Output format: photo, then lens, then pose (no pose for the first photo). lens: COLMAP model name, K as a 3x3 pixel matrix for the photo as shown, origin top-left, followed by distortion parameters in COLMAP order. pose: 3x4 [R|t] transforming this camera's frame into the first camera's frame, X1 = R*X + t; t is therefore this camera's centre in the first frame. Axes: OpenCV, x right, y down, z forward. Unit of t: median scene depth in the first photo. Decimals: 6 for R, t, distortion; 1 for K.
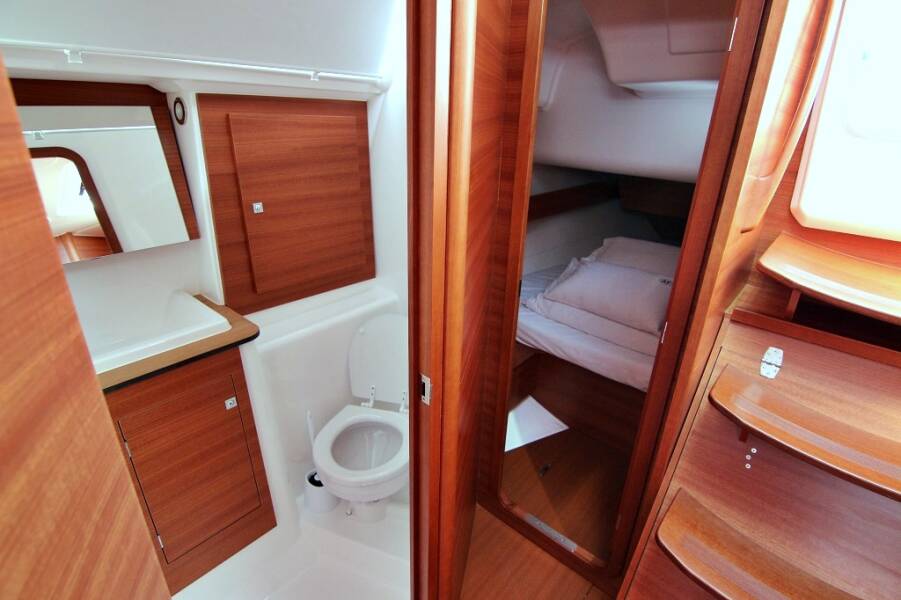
lens RADIAL K [[458.9, 0, 449.4], [0, 458.9, 298.0], [0, 0, 1]] dist [-0.012712, -0.004972]
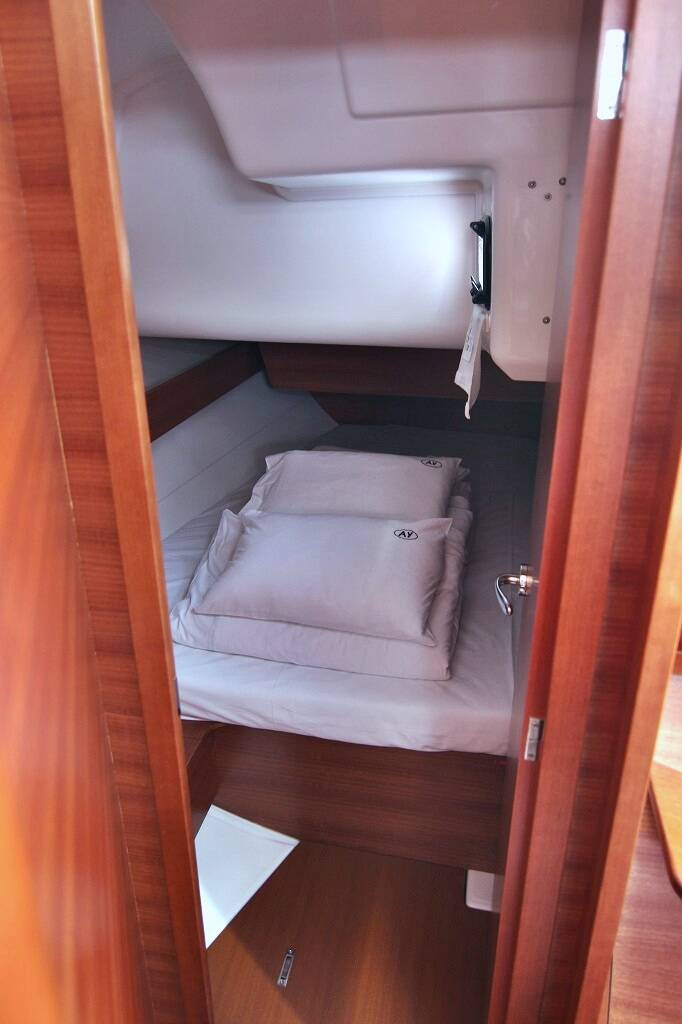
lens RADIAL K [[745.5, 0, 336.4], [0, 745.5, 510.9], [0, 0, 1]] dist [0.007866, 0.008675]
pose [[0.873095, -0.222910, 0.433608, 0.020920], [0.222265, 0.973548, 0.052940, -0.143244], [-0.433939, 0.050154, 0.899545, 0.258445]]
